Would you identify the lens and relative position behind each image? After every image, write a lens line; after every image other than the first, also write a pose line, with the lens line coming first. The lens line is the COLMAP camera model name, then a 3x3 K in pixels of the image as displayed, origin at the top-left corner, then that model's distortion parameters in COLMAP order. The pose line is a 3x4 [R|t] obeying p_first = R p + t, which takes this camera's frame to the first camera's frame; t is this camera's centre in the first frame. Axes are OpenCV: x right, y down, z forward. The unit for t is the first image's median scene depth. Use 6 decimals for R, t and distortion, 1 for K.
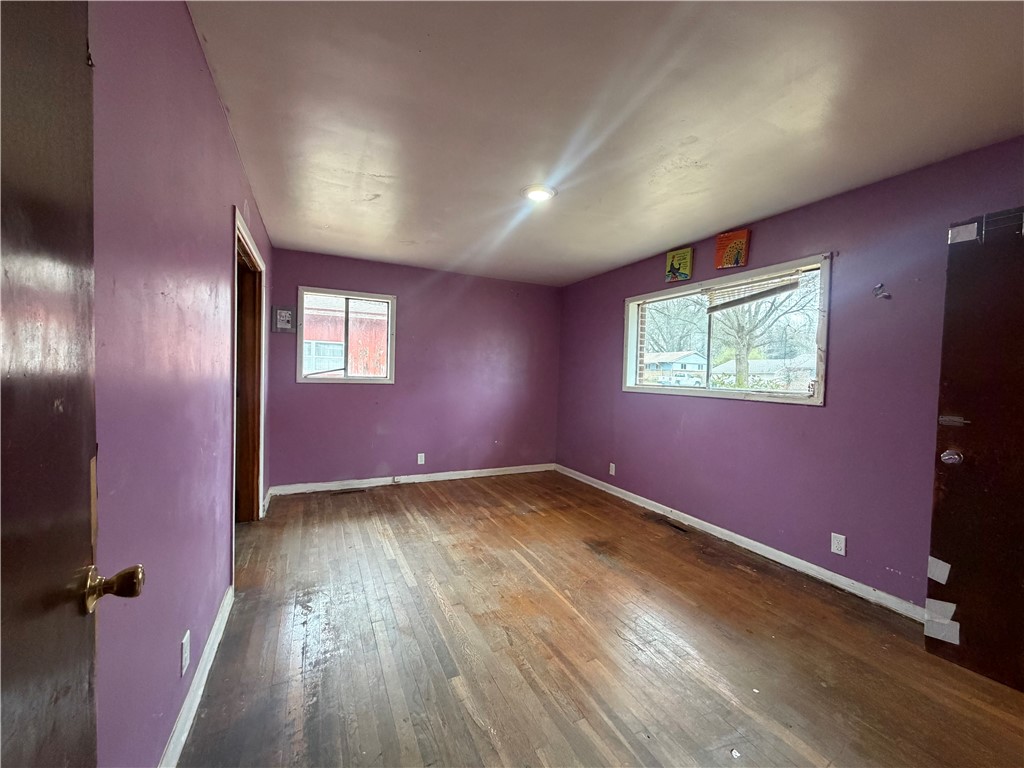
lens RADIAL K [[408.3, 0, 512.0], [0, 408.3, 384.0], [0, 0, 1]] dist [0.000490, 0.000142]
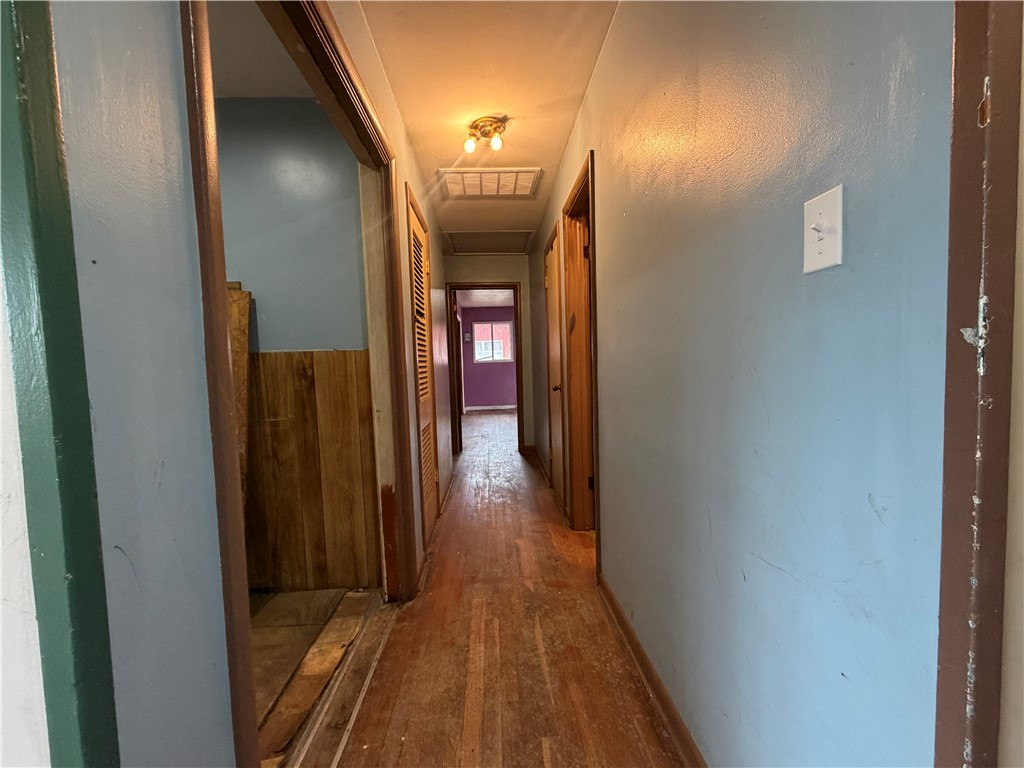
lens RADIAL K [[408.3, 0, 512.0], [0, 408.3, 384.0], [0, 0, 1]] dist [0.000490, 0.000142]
pose [[0.919267, -0.033919, -0.392171, 0.597565], [0.048308, 0.998471, 0.026879, 0.063300], [0.390660, -0.043654, 0.919499, -1.088539]]
